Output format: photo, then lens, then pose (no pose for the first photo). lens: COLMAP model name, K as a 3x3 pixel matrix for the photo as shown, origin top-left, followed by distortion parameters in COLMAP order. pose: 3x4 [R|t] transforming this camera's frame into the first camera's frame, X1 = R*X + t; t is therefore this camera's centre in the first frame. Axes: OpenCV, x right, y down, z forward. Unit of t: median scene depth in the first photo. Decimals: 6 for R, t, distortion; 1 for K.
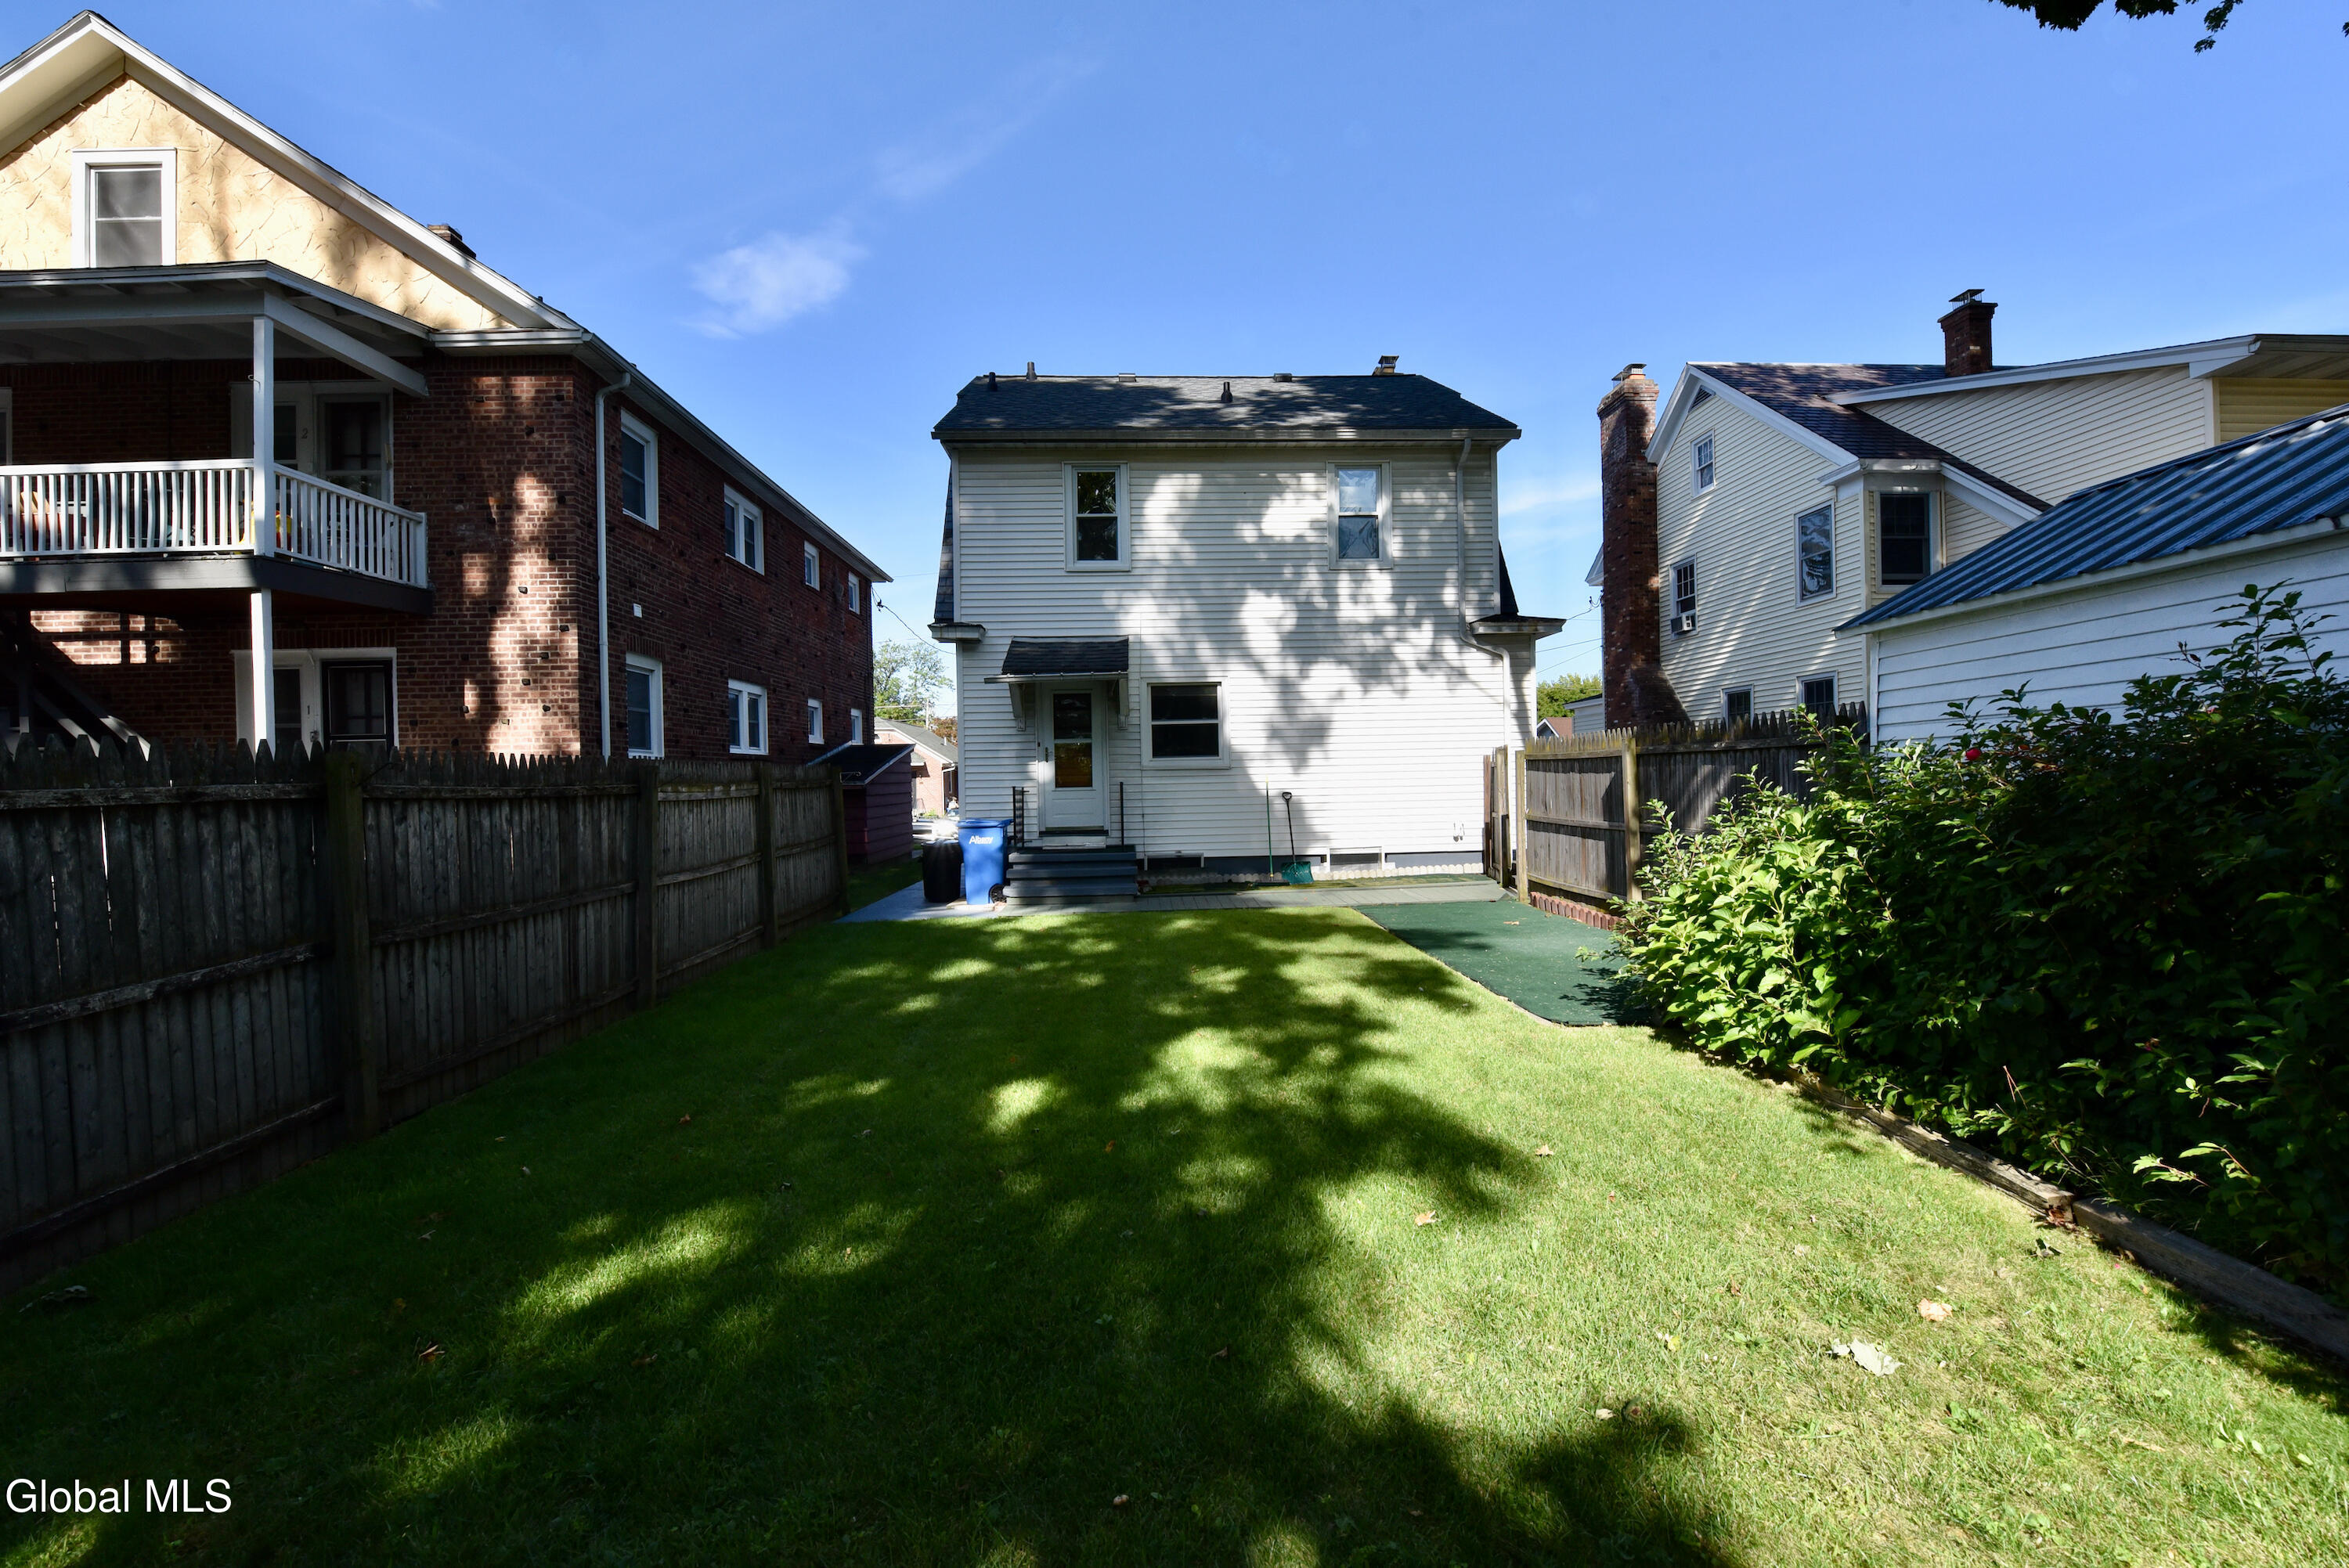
lens RADIAL K [[941.8, 0, 1172.7], [0, 941.8, 787.7], [0, 0, 1]] dist [-0.013676, -0.002194]
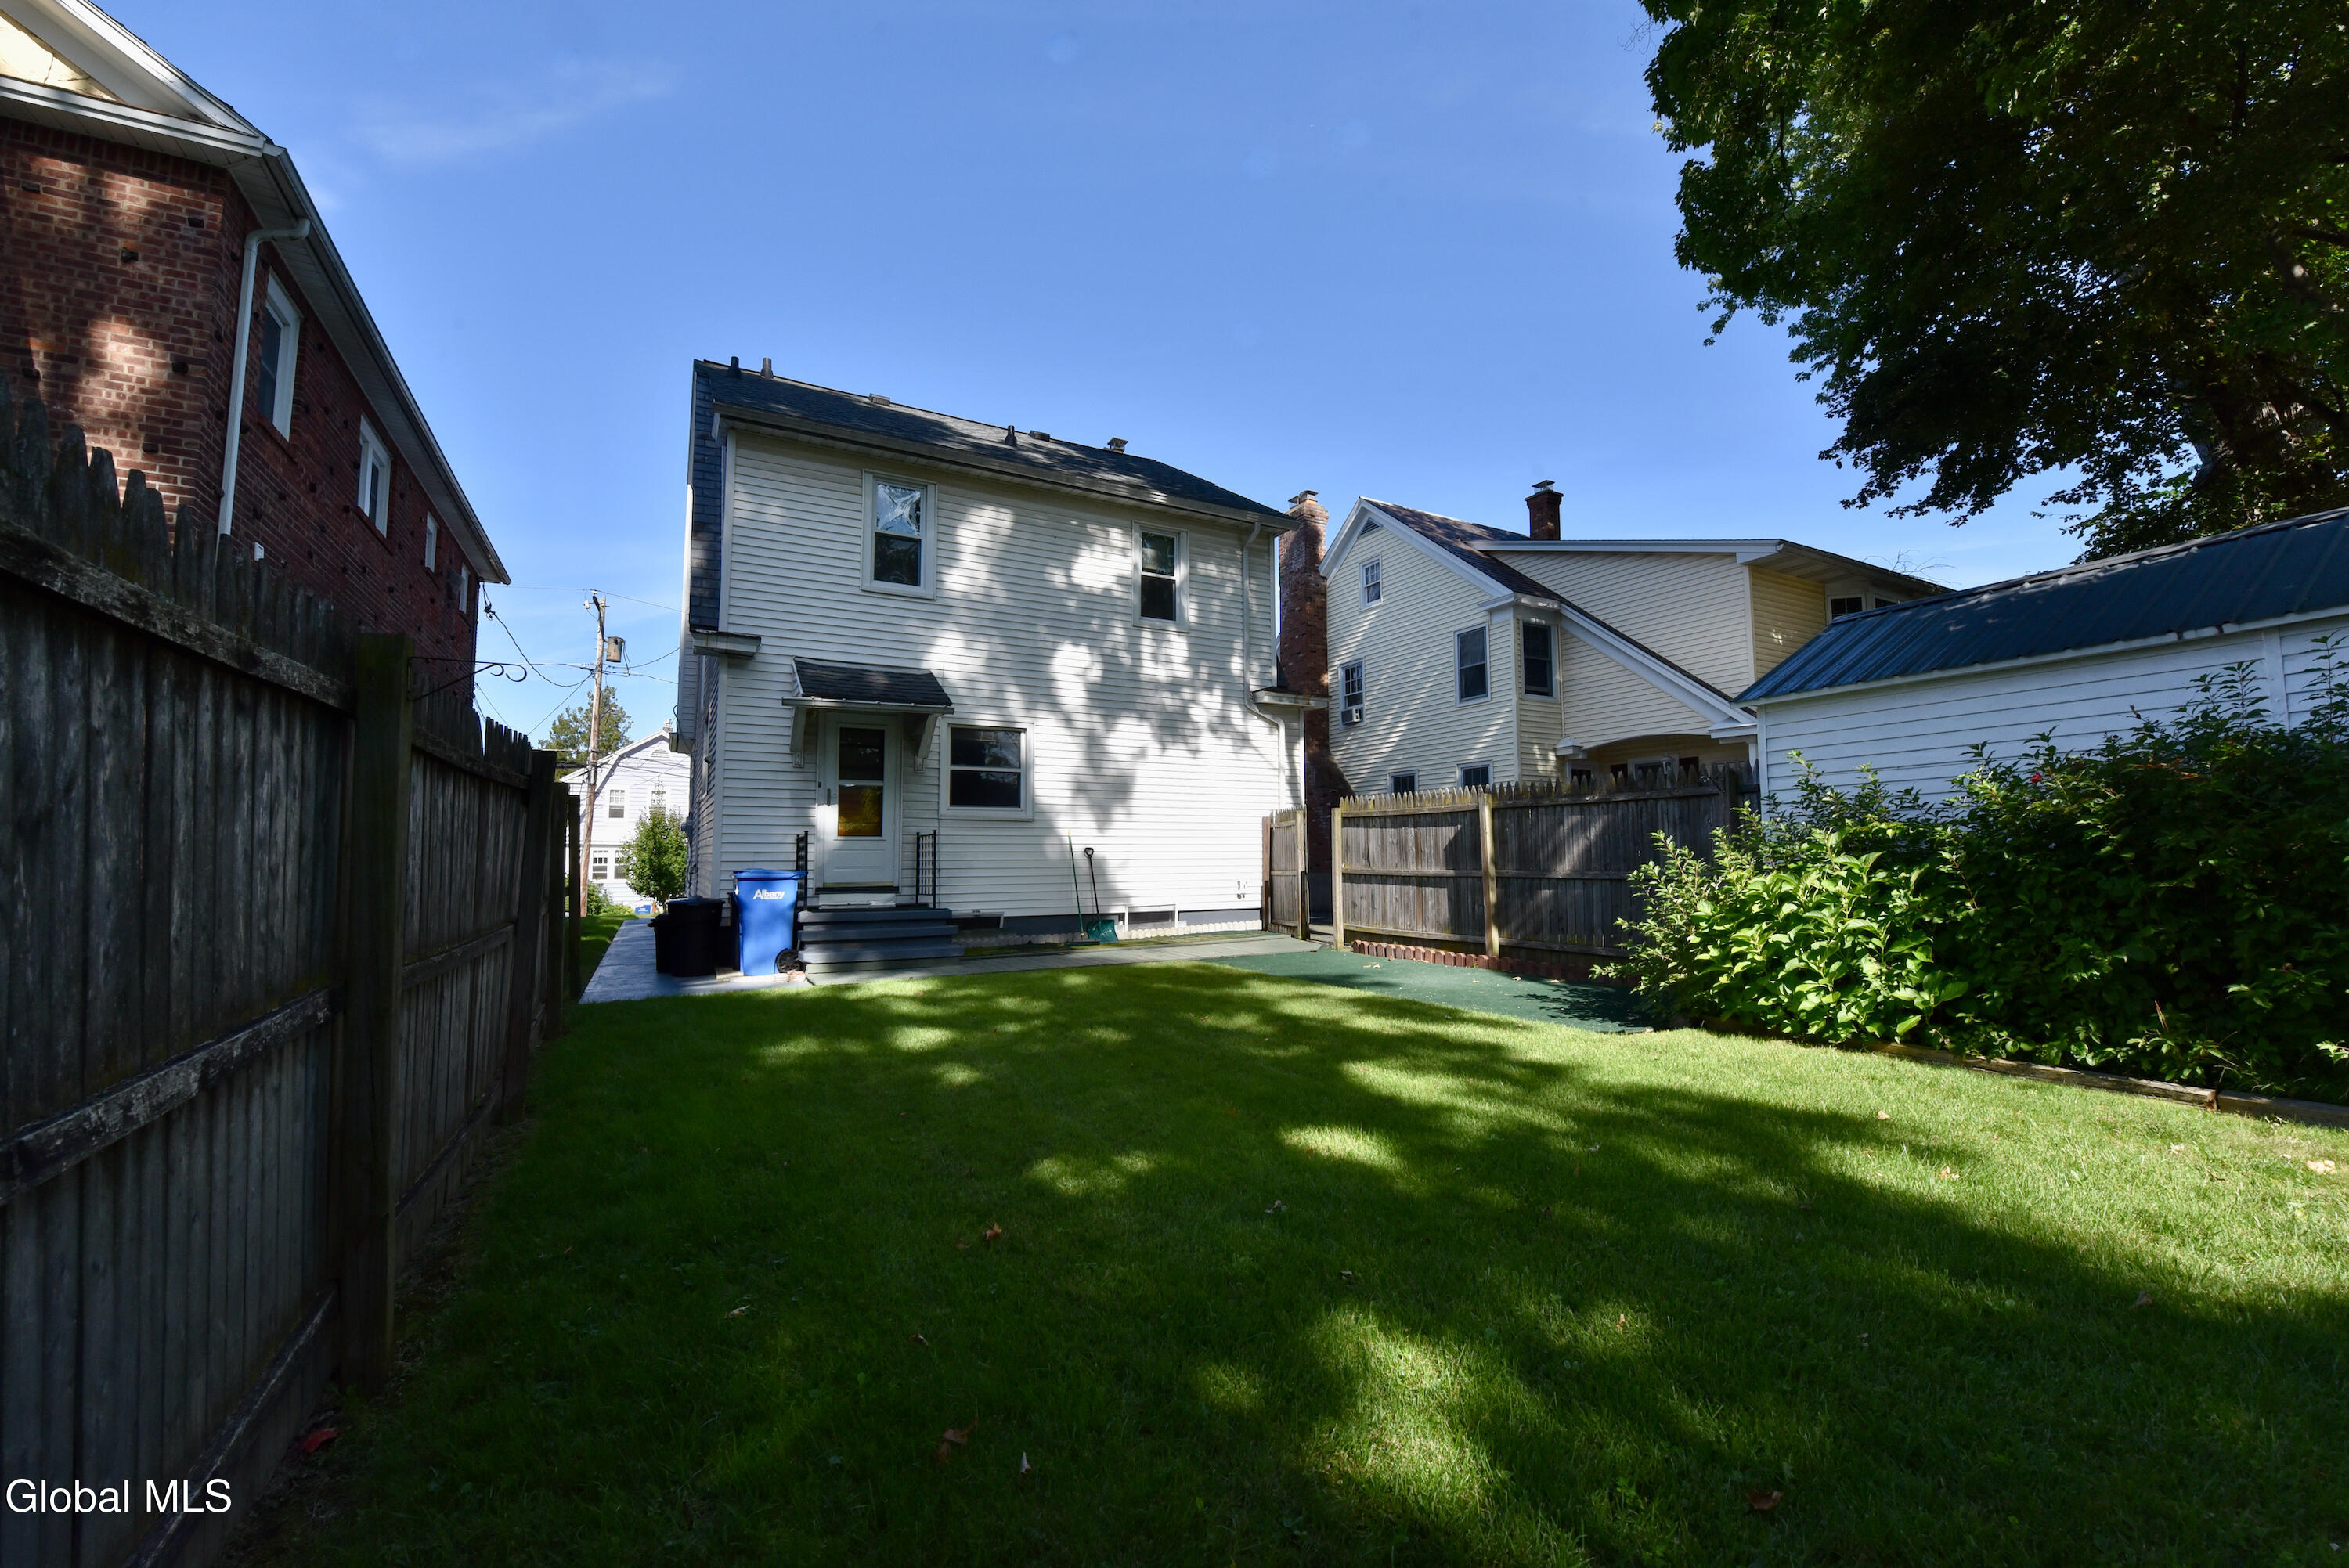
lens RADIAL K [[941.8, 0, 1184.4], [0, 941.8, 786.7], [0, 0, 1]] dist [-0.013676, -0.002194]
pose [[0.895139, 0.049838, 0.442992, -0.224759], [-0.010067, 0.995738, -0.091681, 0.030218], [-0.445673, 0.077608, 0.891825, 0.097322]]
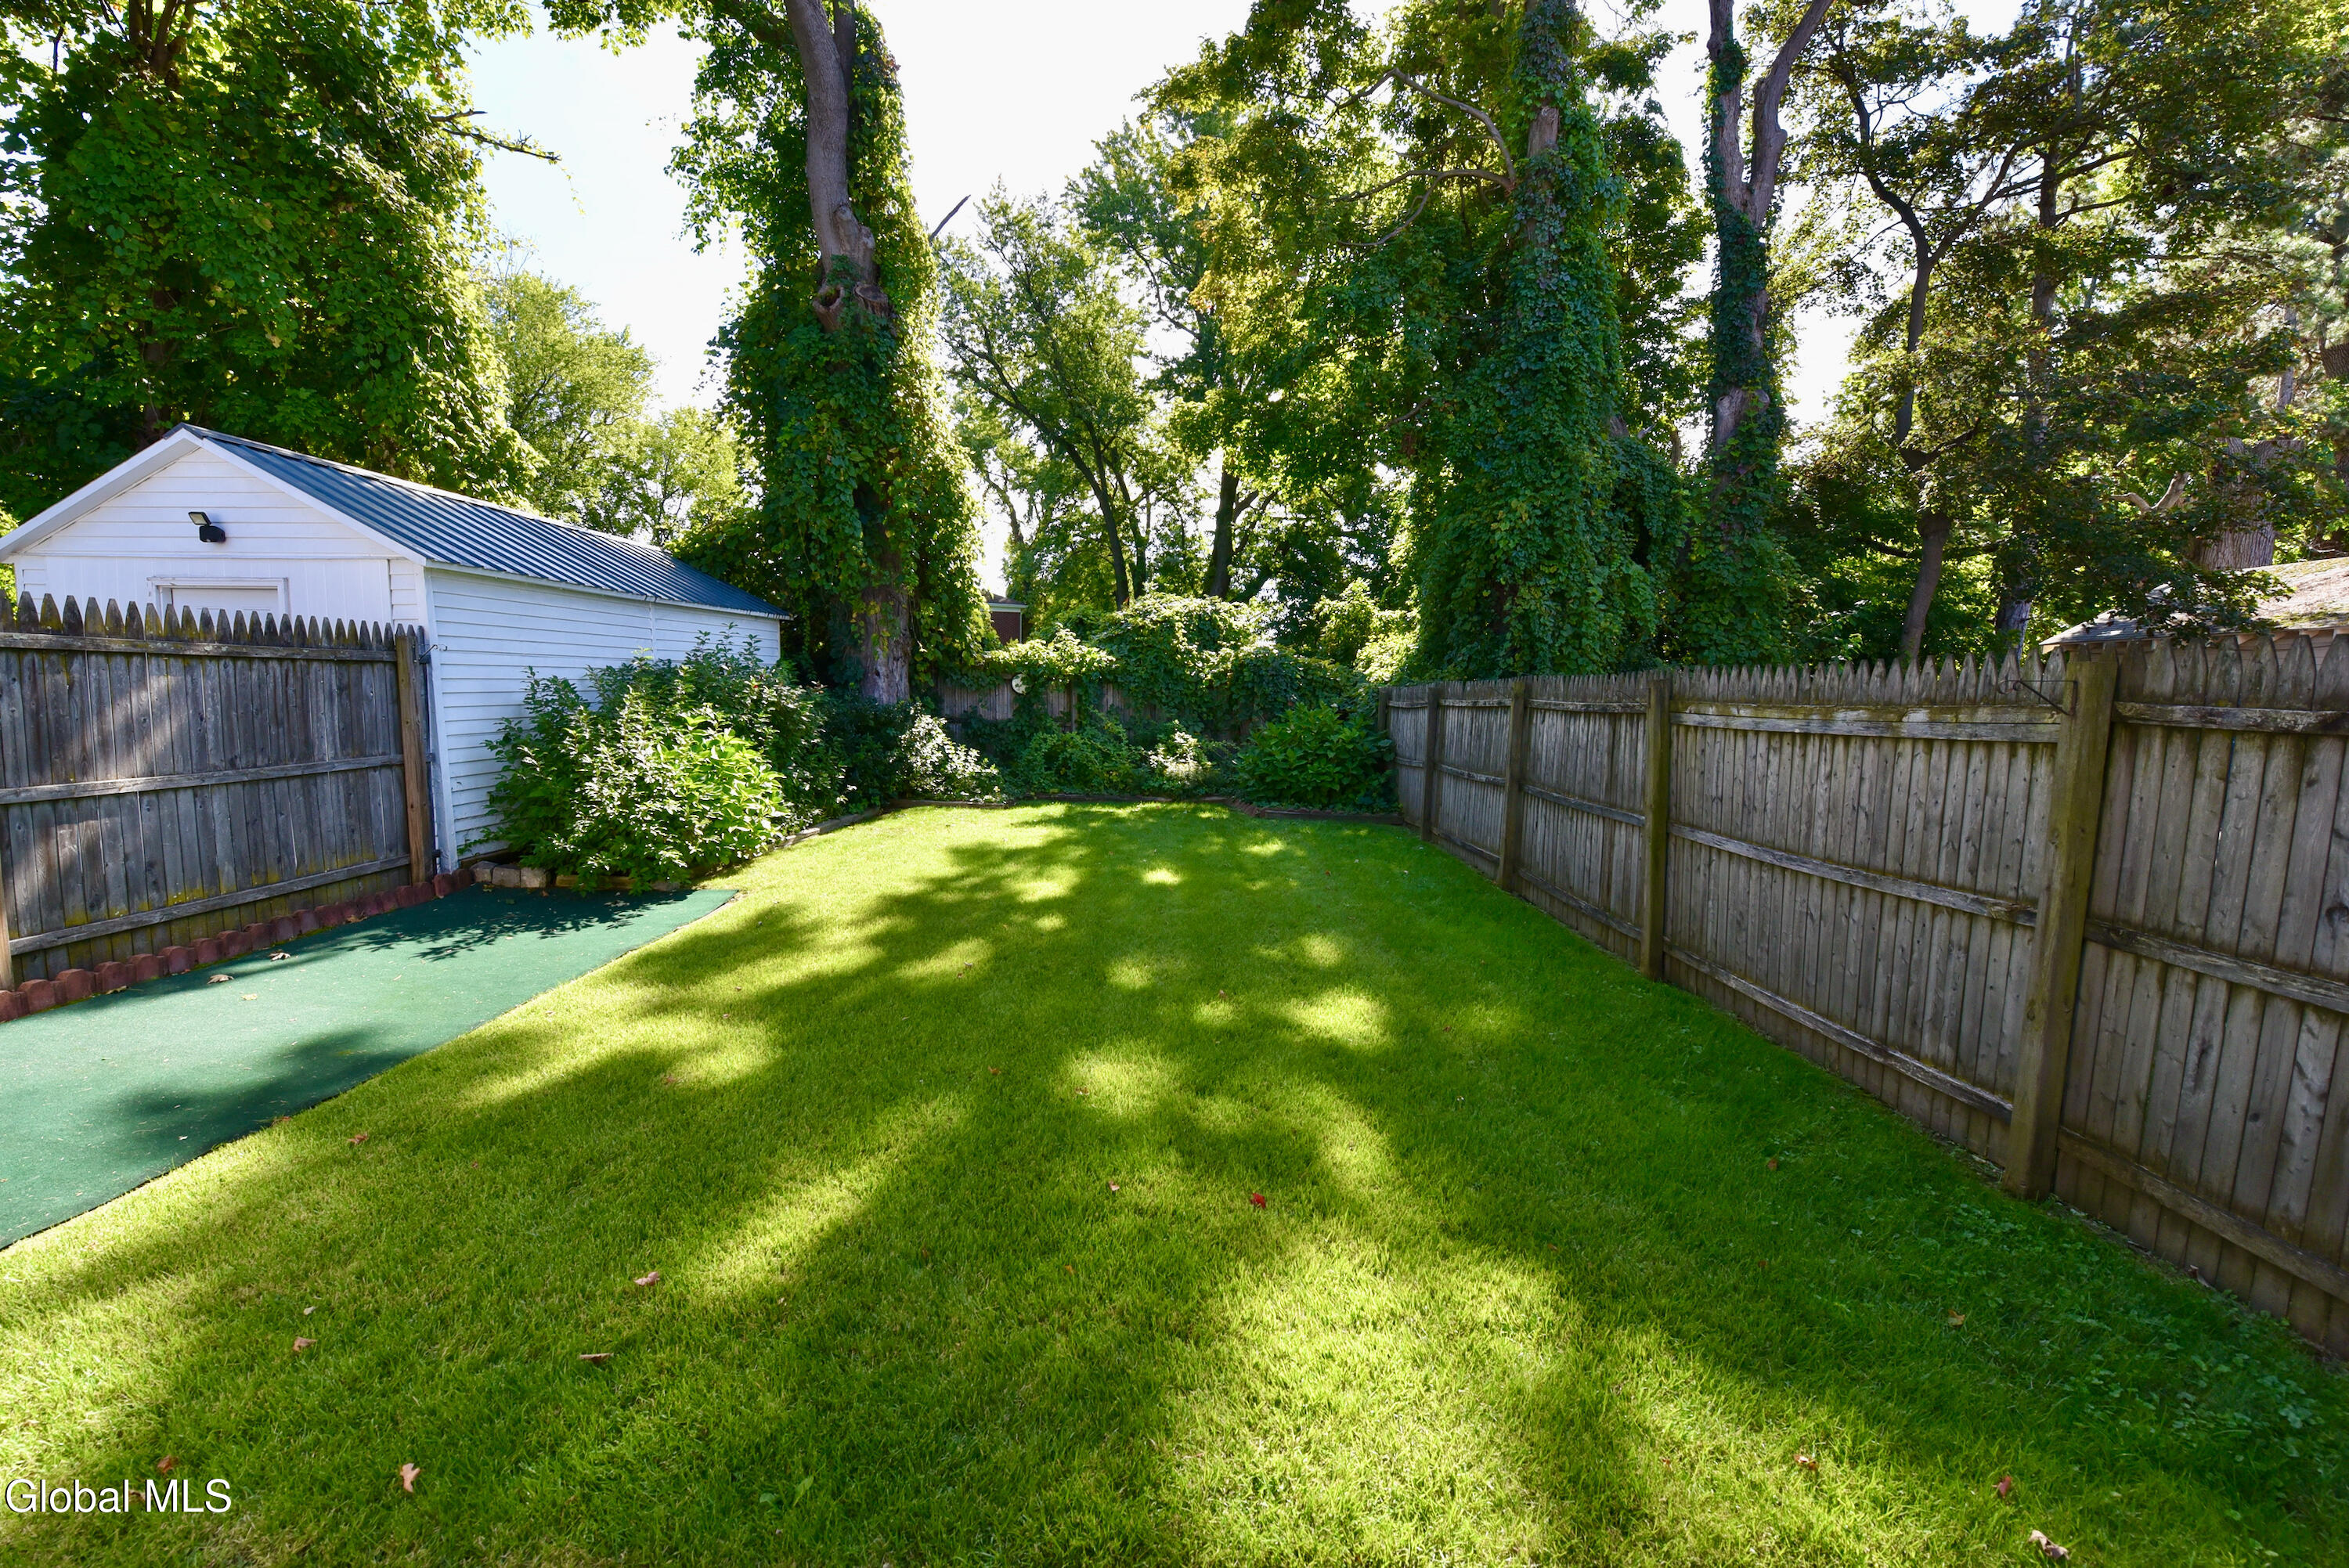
lens RADIAL K [[941.8, 0, 1178.5], [0, 941.8, 788.6], [0, 0, 1]] dist [-0.013676, -0.002194]
pose [[-0.999462, -0.003375, 0.032614, -0.089329], [0.000093, 0.994395, 0.105727, -0.008150], [-0.032788, 0.105673, -0.993860, 0.942757]]
